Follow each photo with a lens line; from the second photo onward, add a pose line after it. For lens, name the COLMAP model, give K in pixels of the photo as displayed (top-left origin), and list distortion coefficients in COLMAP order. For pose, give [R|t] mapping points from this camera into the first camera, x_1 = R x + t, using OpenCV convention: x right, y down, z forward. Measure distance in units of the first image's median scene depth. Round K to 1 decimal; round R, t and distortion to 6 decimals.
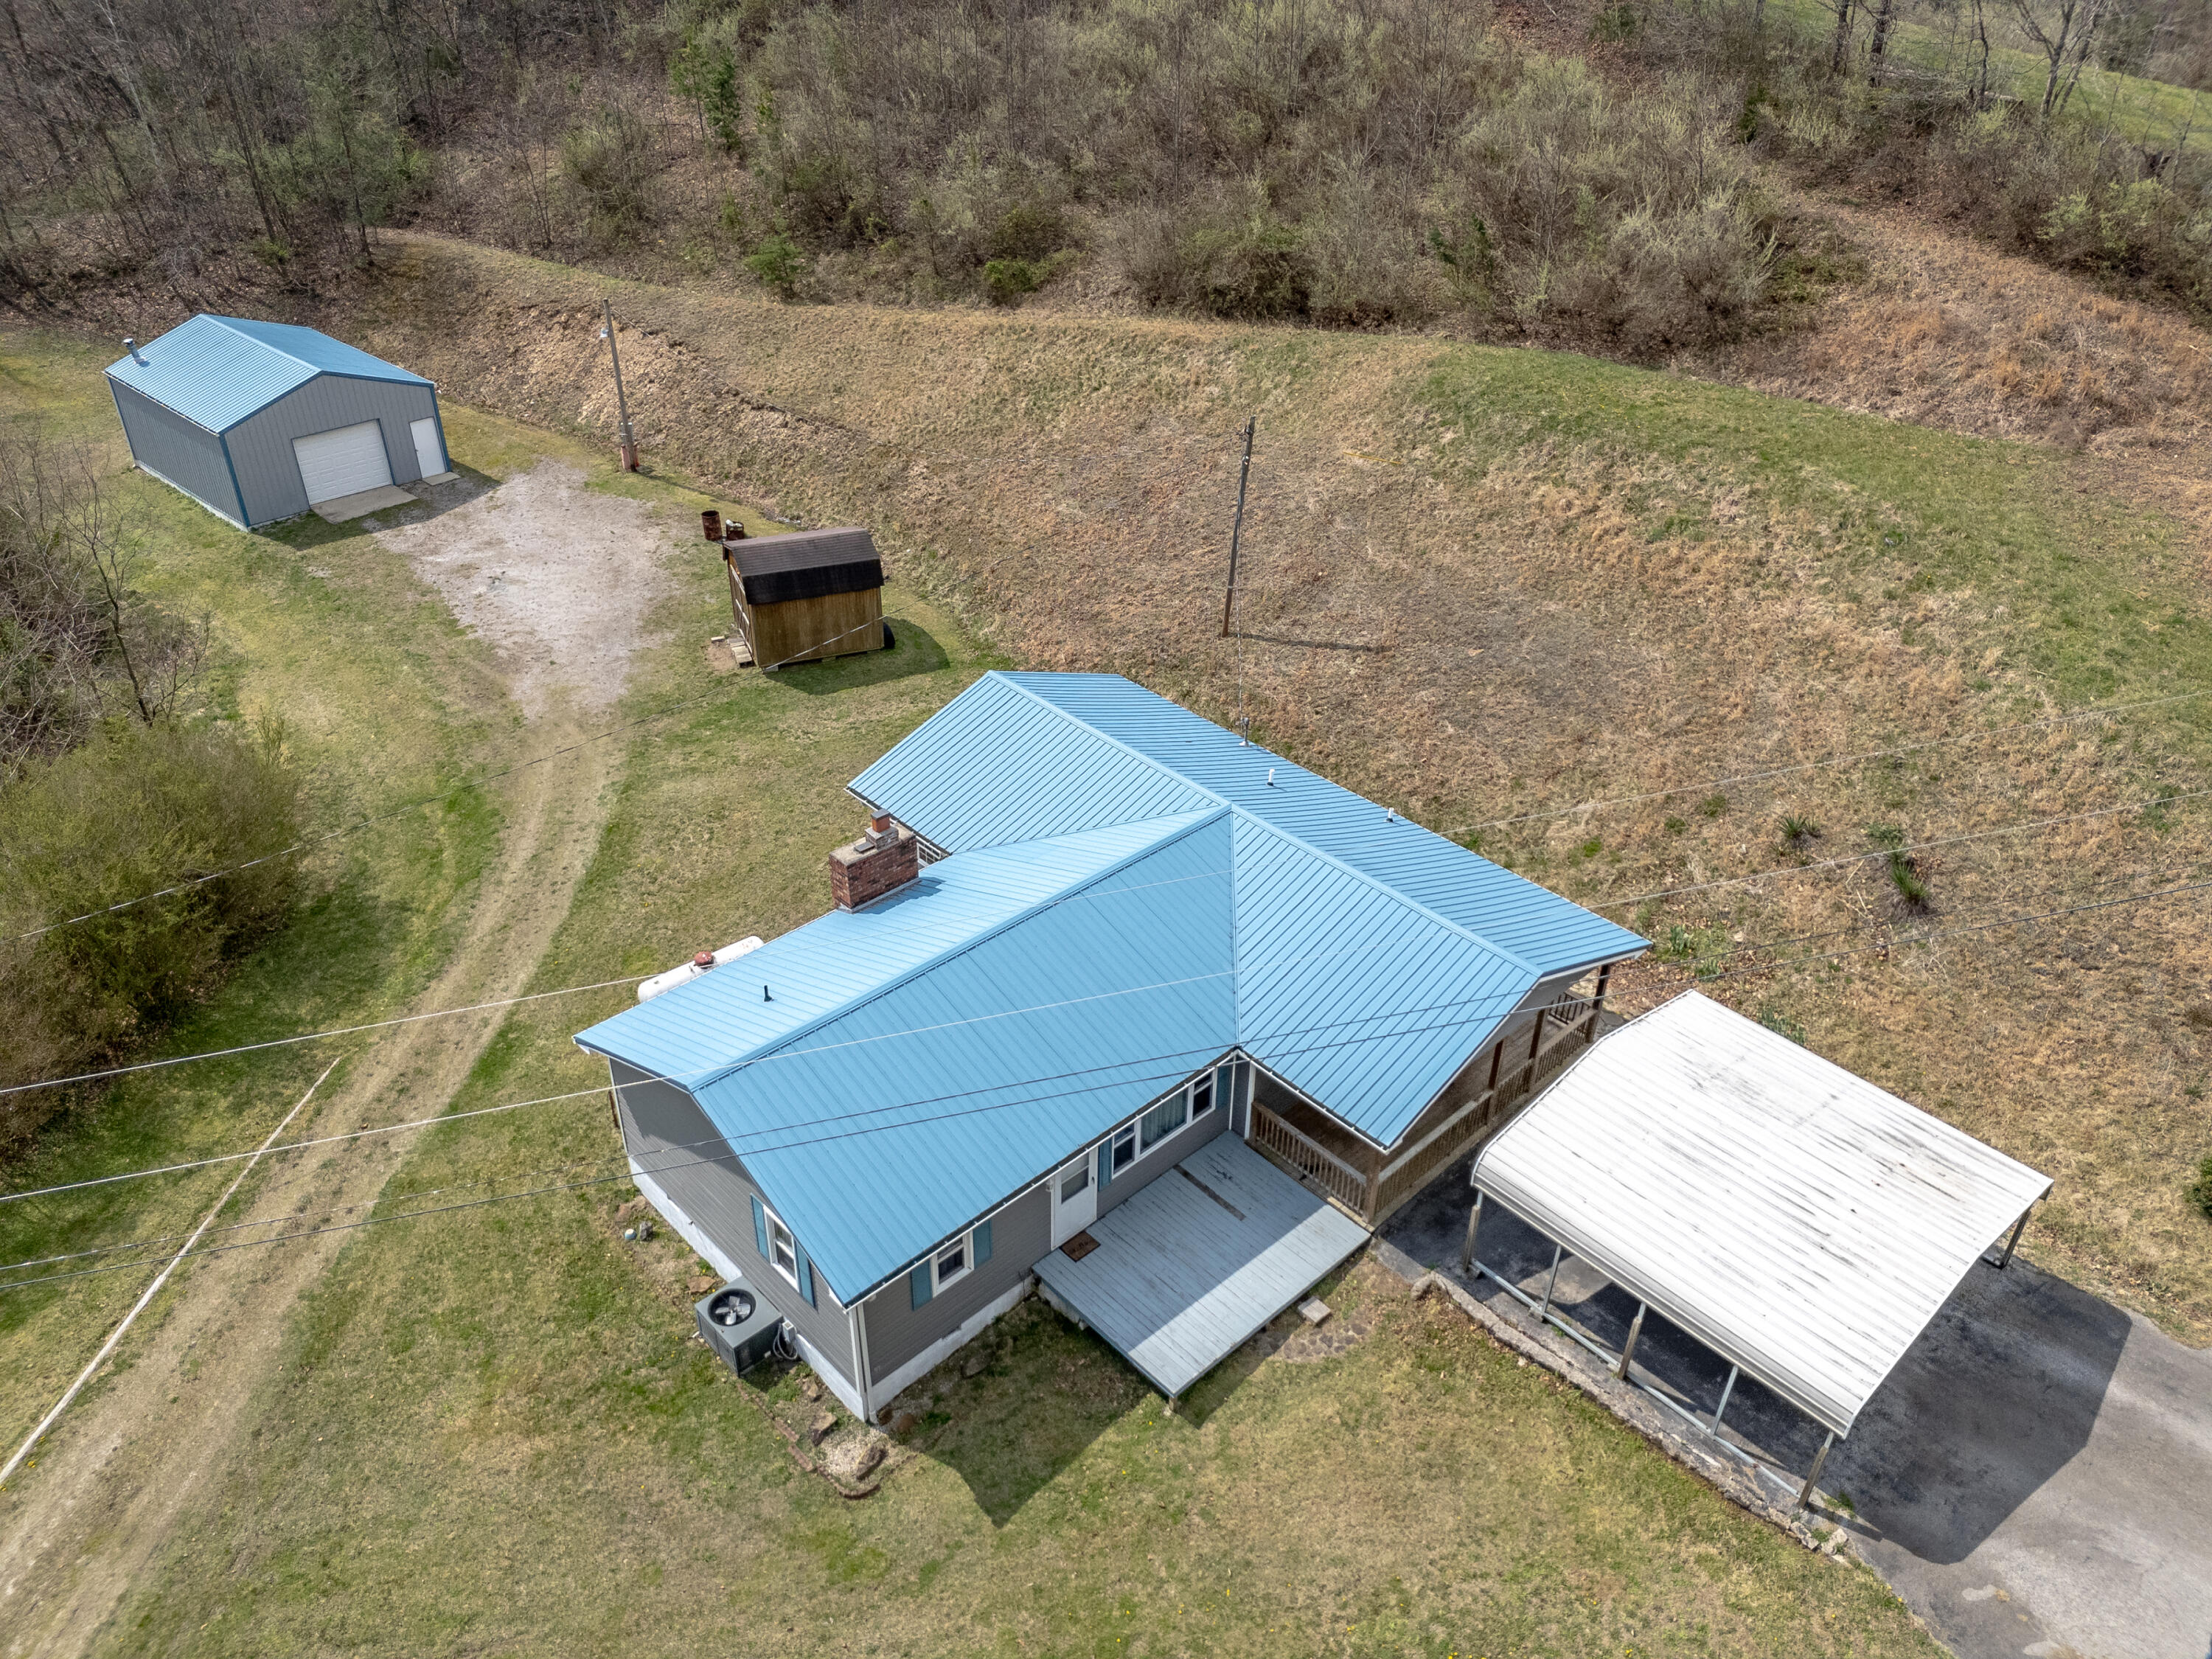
lens RADIAL K [[1617.3, 0, 1106.0], [0, 1617.3, 829.5], [0, 0, 1]] dist [0.085863, -0.097767]
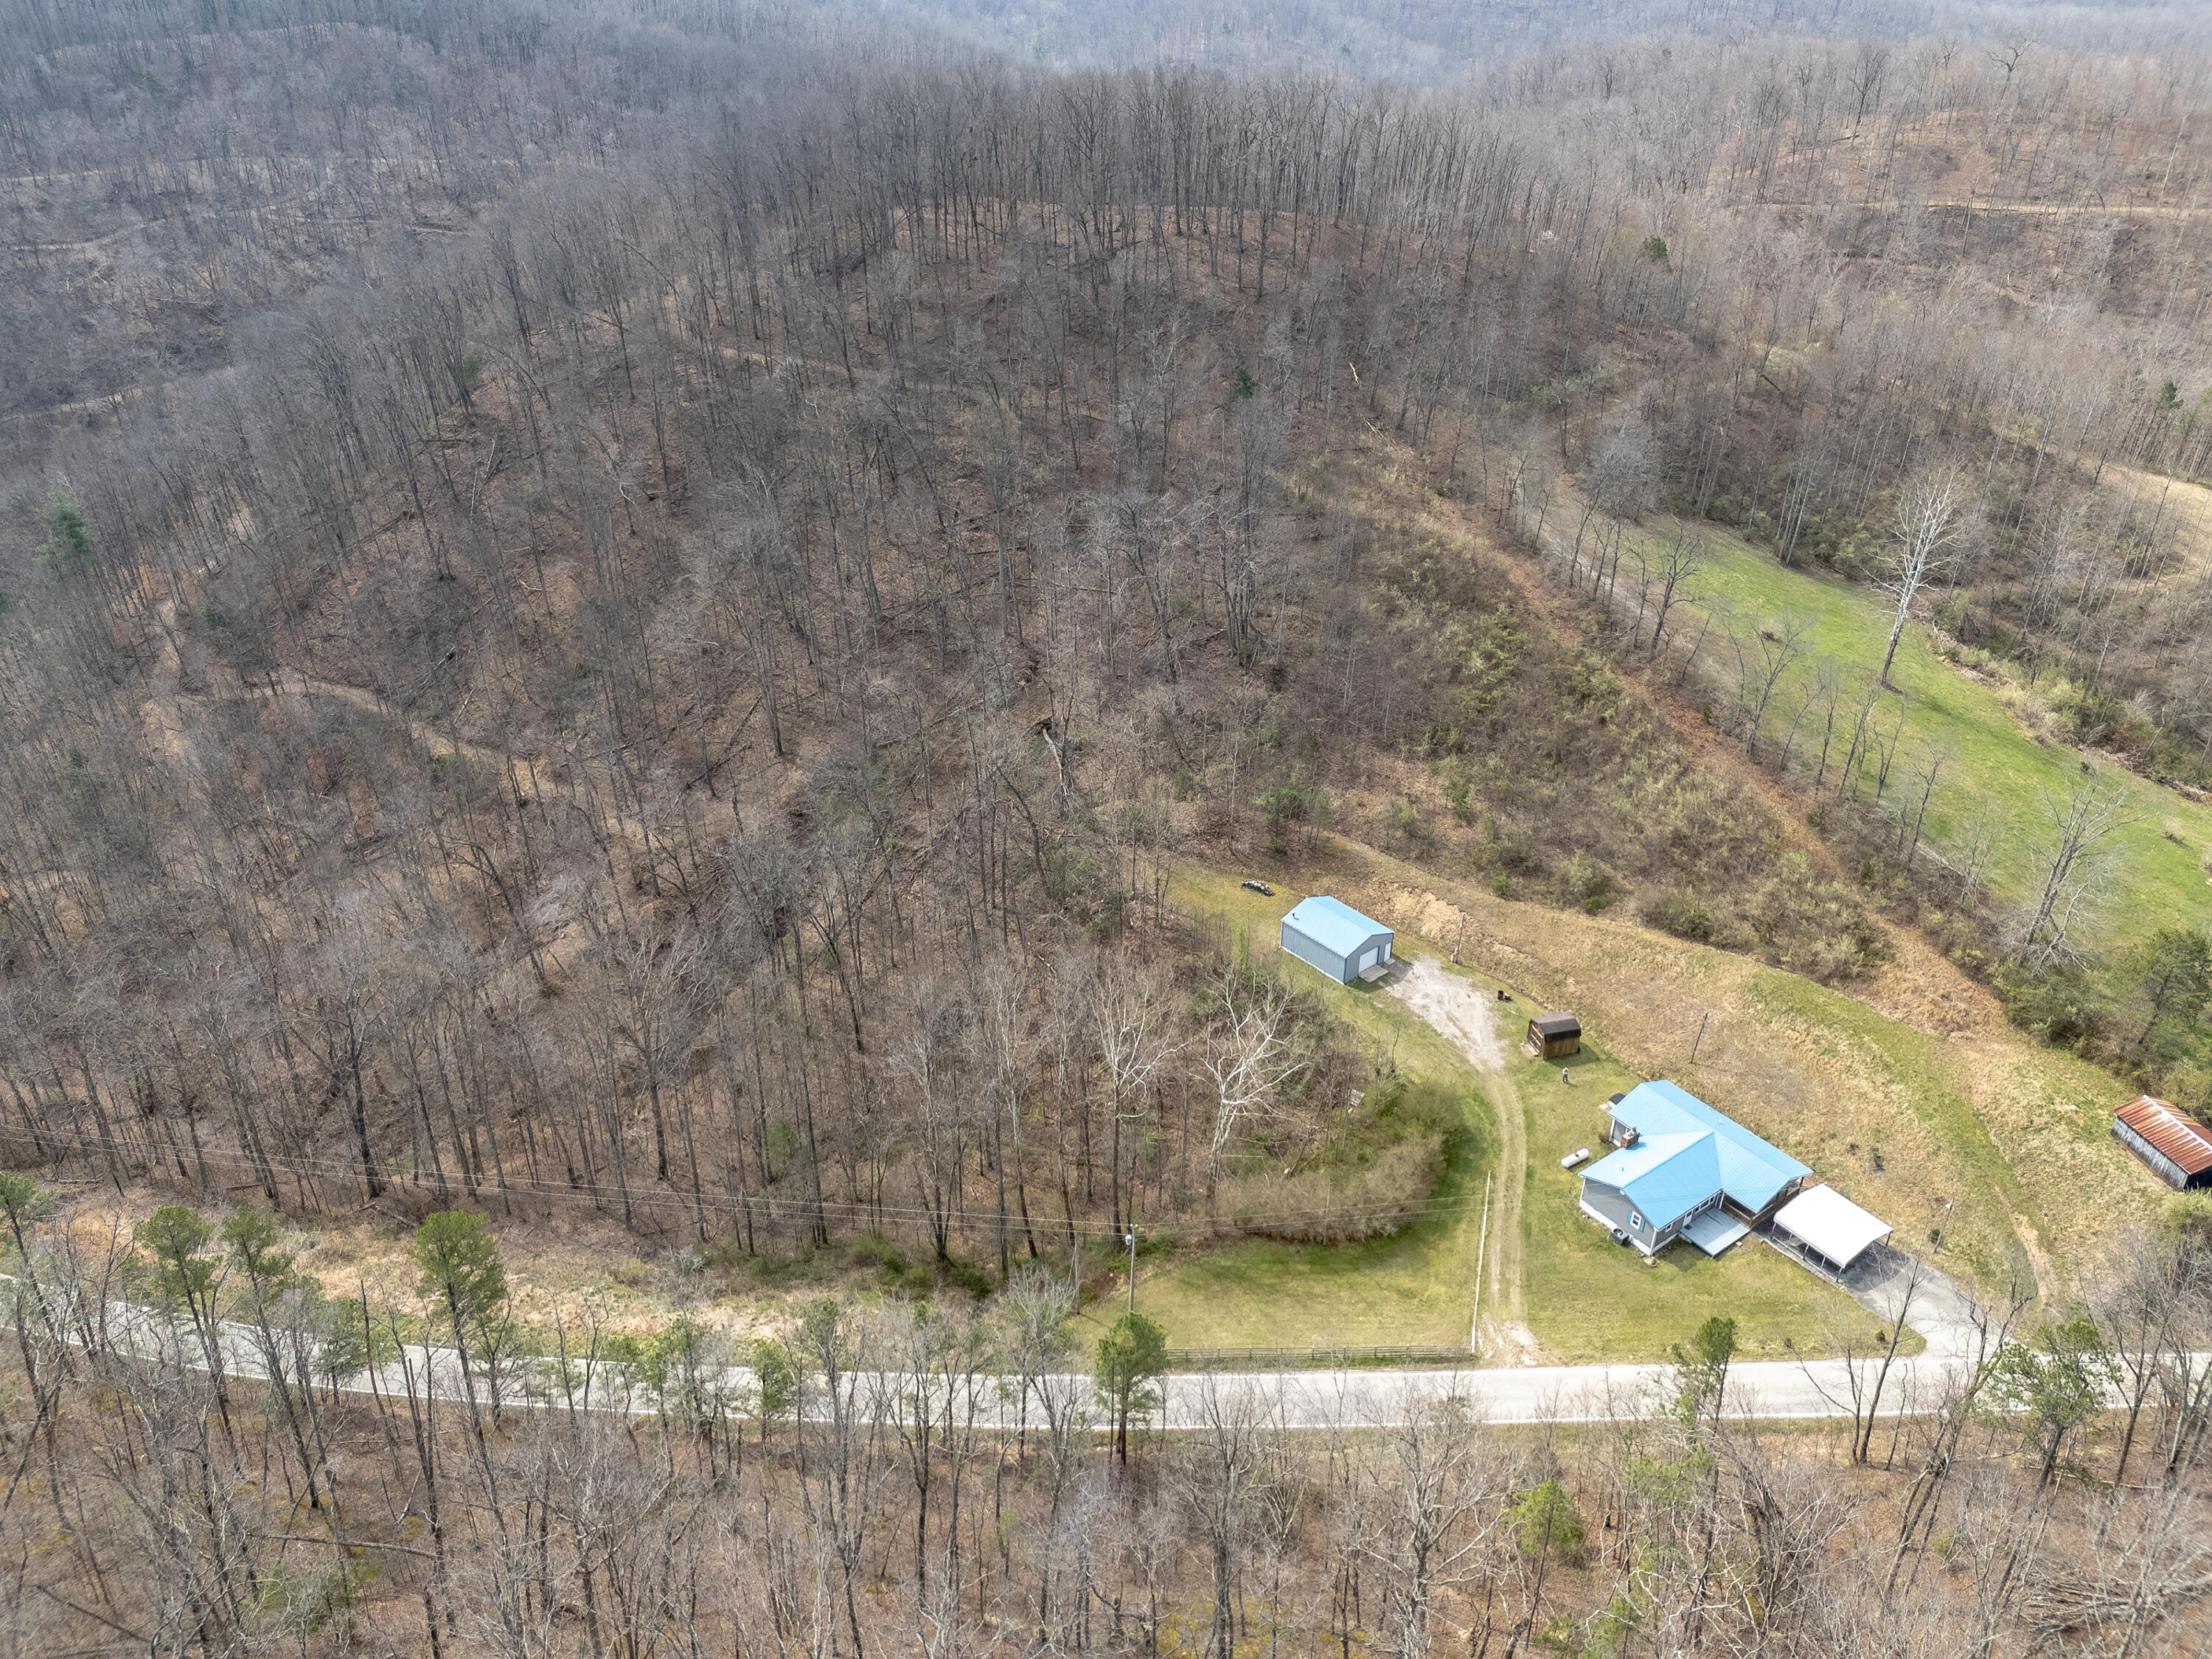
lens RADIAL K [[1623.4, 0, 1114.8], [0, 1623.4, 852.8], [0, 0, 1]] dist [0.033449, 0.000173]
pose [[0.993368, 0.064970, -0.094860, -1.183418], [-0.068754, 0.996941, -0.037180, -0.498249], [0.092155, 0.043456, 0.994796, -3.618367]]
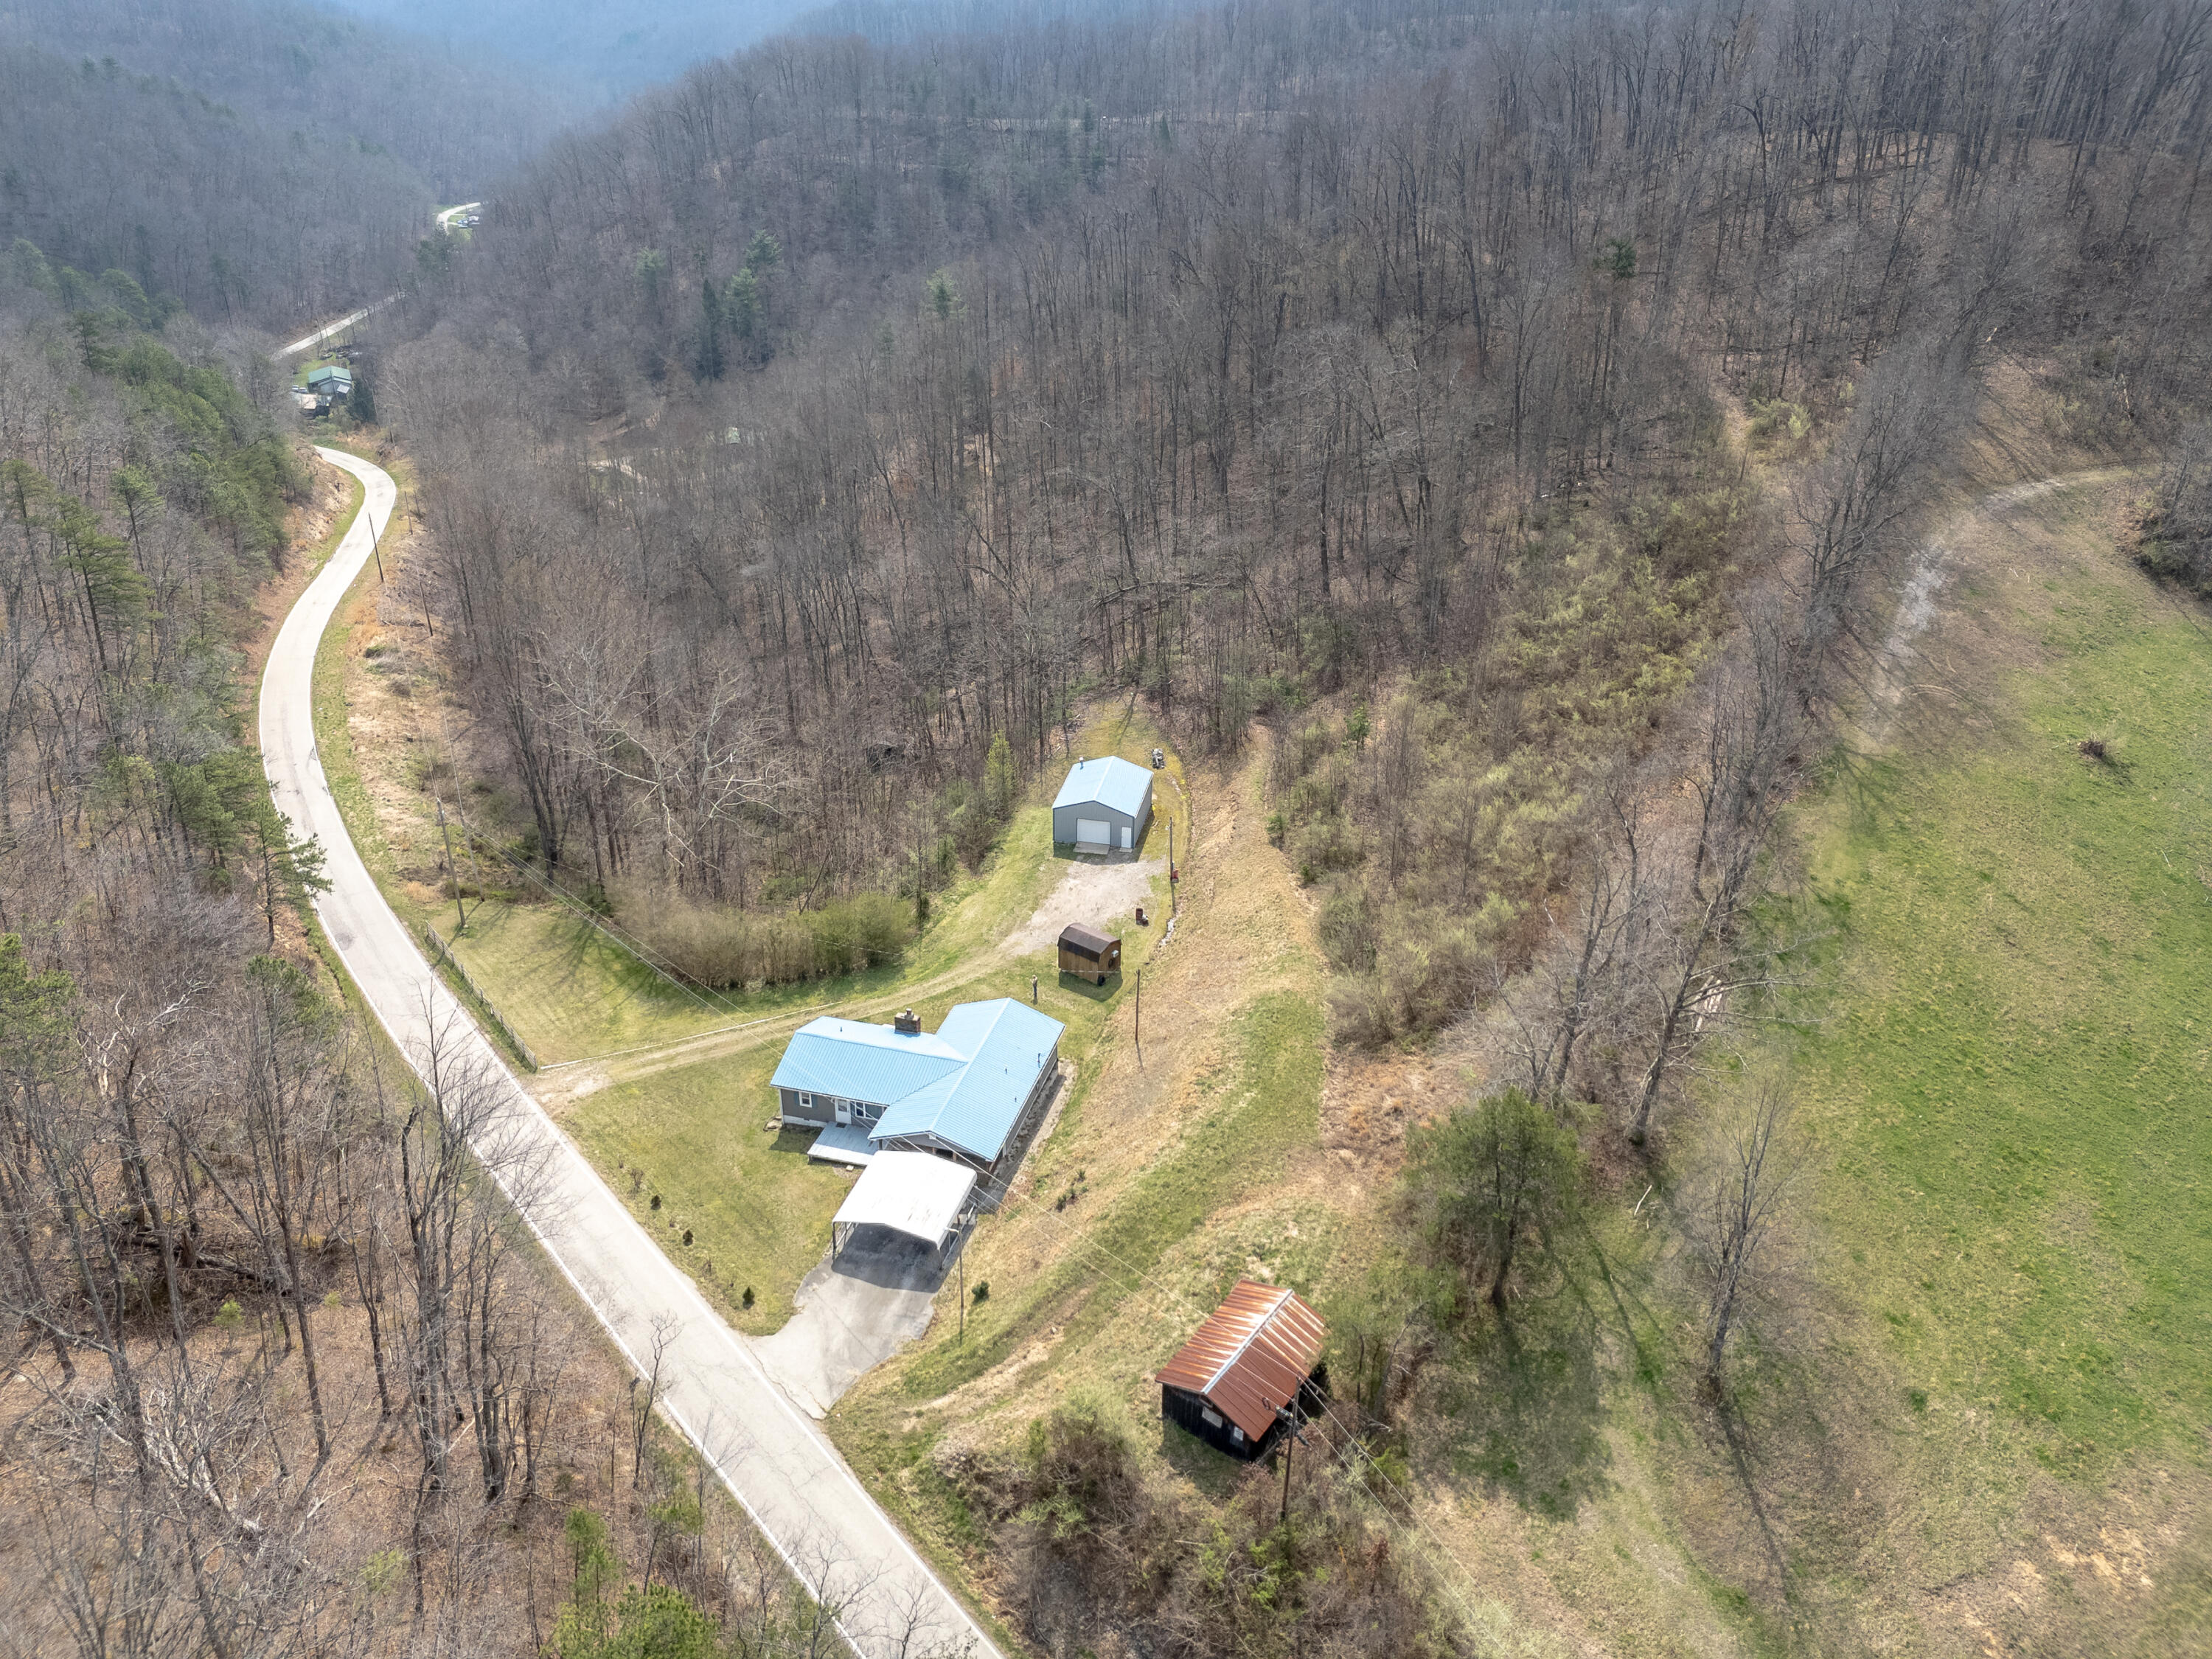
lens RADIAL K [[1617.3, 0, 1106.0], [0, 1617.3, 829.5], [0, 0, 1]] dist [0.085863, -0.097767]
pose [[0.518267, 0.393837, -0.759139, 2.623266], [-0.466745, 0.874057, 0.134807, -1.035622], [0.716623, 0.284458, 0.636817, -1.060191]]
